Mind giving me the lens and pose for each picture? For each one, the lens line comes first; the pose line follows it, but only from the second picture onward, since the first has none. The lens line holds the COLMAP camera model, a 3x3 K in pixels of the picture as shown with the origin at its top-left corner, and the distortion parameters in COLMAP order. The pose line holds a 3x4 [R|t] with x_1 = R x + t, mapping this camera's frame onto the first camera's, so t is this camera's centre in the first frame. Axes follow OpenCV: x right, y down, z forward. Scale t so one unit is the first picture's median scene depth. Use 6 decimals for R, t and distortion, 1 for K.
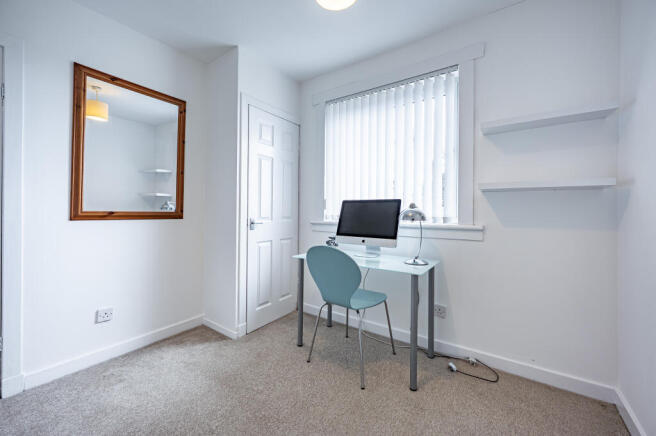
lens RADIAL K [[261.3, 0, 328.7], [0, 261.3, 212.2], [0, 0, 1]] dist [-0.000050, -0.000155]
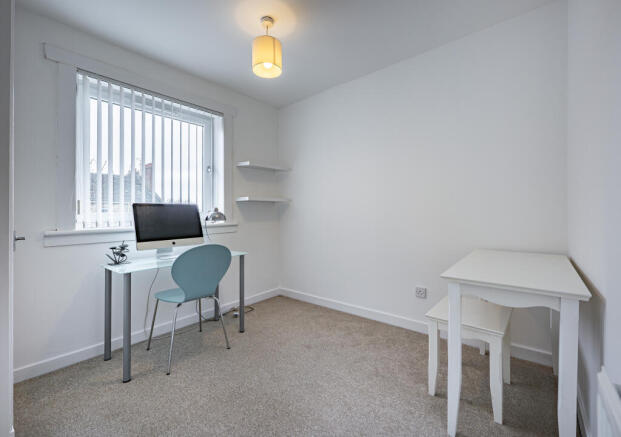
lens RADIAL K [[261.5, 0, 310.5], [0, 261.5, 218.5], [0, 0, 1]] dist [0.000260, 0.000025]
pose [[0.095134, -0.029376, 0.995031, -0.870349], [0.018295, 0.999447, 0.027757, -0.007978], [-0.995296, 0.015563, 0.095619, 0.353403]]
